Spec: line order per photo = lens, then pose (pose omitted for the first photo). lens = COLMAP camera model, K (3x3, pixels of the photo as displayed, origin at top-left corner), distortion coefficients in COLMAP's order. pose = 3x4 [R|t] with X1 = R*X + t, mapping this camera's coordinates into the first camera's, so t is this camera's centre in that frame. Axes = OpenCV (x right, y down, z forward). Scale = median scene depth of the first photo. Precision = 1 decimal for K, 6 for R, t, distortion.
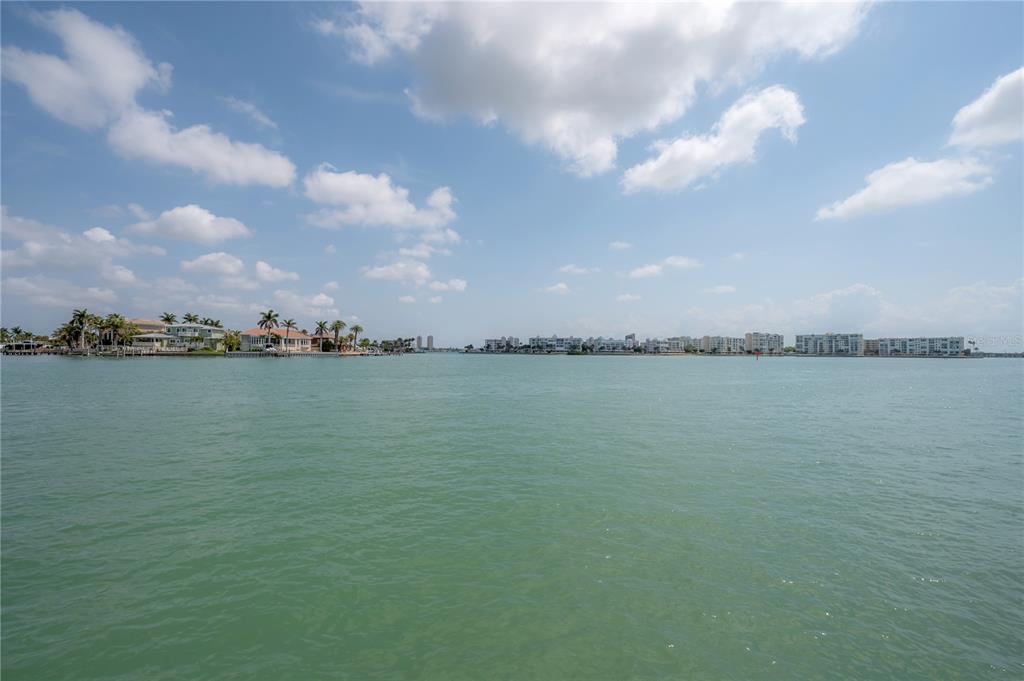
lens RADIAL K [[410.8, 0, 526.5], [0, 410.8, 345.4], [0, 0, 1]] dist [0.000274, 0.000035]
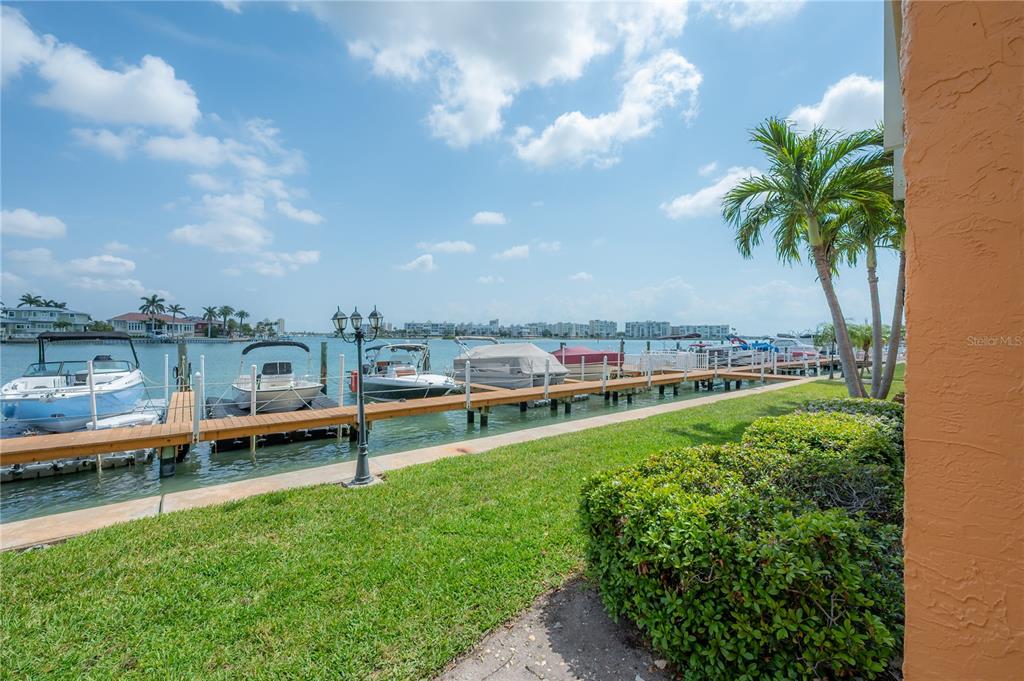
lens RADIAL K [[442.0, 0, 512.0], [0, 442.0, 340.5], [0, 0, 1]] dist [-0.000779, -0.000027]
pose [[0.945731, -0.006007, 0.324896, -0.183622], [-0.003125, 0.999615, 0.027578, -0.010750], [-0.324936, -0.027096, 0.945348, -0.272168]]
